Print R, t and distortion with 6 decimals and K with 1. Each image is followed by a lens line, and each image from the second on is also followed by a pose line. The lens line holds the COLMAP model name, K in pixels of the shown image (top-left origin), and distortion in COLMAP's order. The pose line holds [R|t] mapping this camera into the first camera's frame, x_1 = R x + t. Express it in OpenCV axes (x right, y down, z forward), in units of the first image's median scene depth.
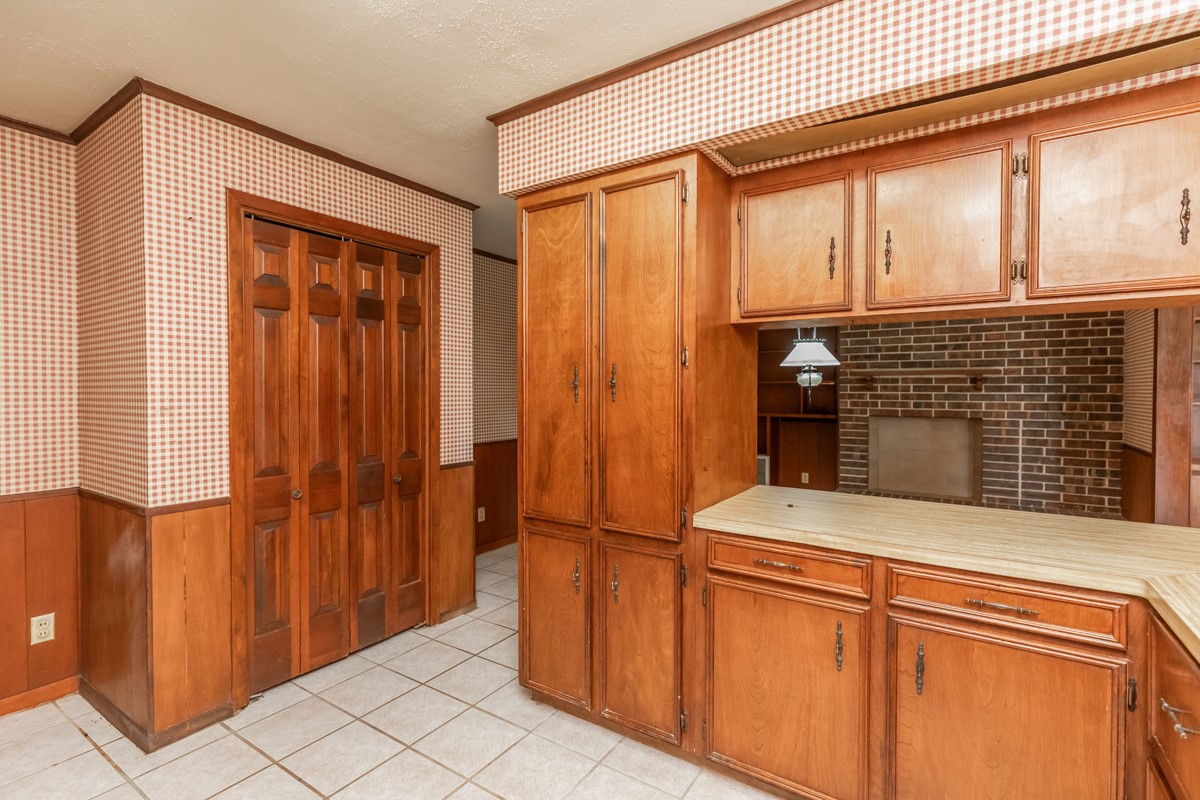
lens RADIAL K [[541.7, 0, 575.5], [0, 541.7, 395.1], [0, 0, 1]] dist [-0.007084, 0.002046]
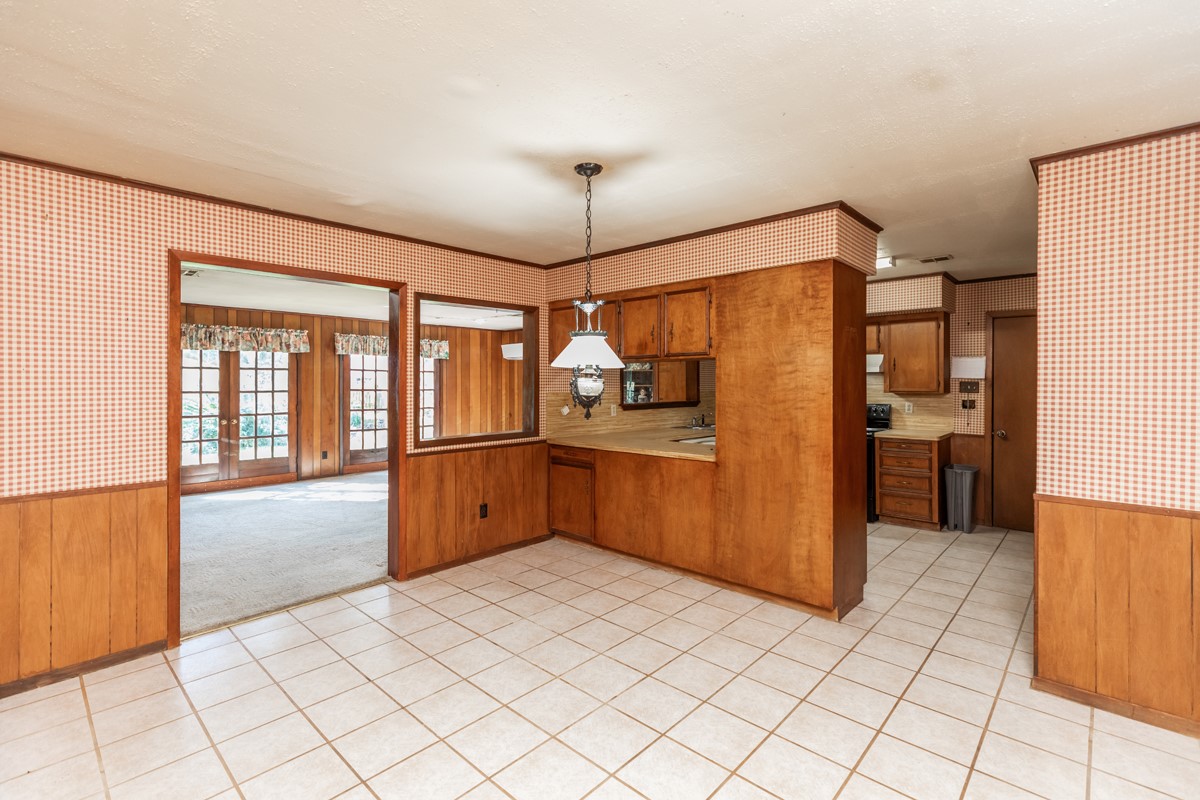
lens RADIAL K [[541.7, 0, 595.2], [0, 541.7, 384.9], [0, 0, 1]] dist [-0.007084, 0.002046]
pose [[-0.988368, 0.000821, 0.152078, 0.257662], [0.003526, 0.999840, 0.017520, -0.032463], [-0.152040, 0.017852, -0.988213, 1.281498]]
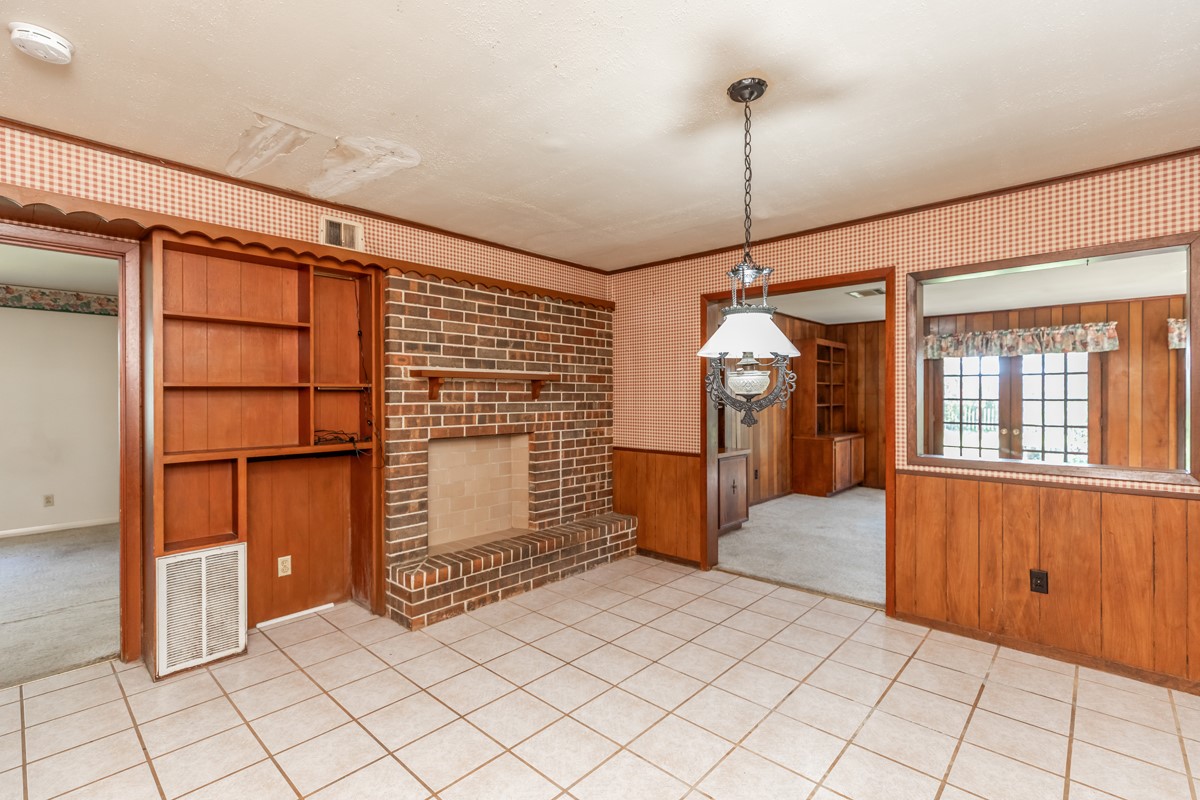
lens RADIAL K [[541.7, 0, 595.1], [0, 541.7, 395.2], [0, 0, 1]] dist [-0.007084, 0.002046]
pose [[0.151311, 0.000065, 0.988486, -0.073800], [0.012575, 0.999919, -0.001991, -0.012033], [-0.988406, 0.012732, 0.151297, 0.794119]]
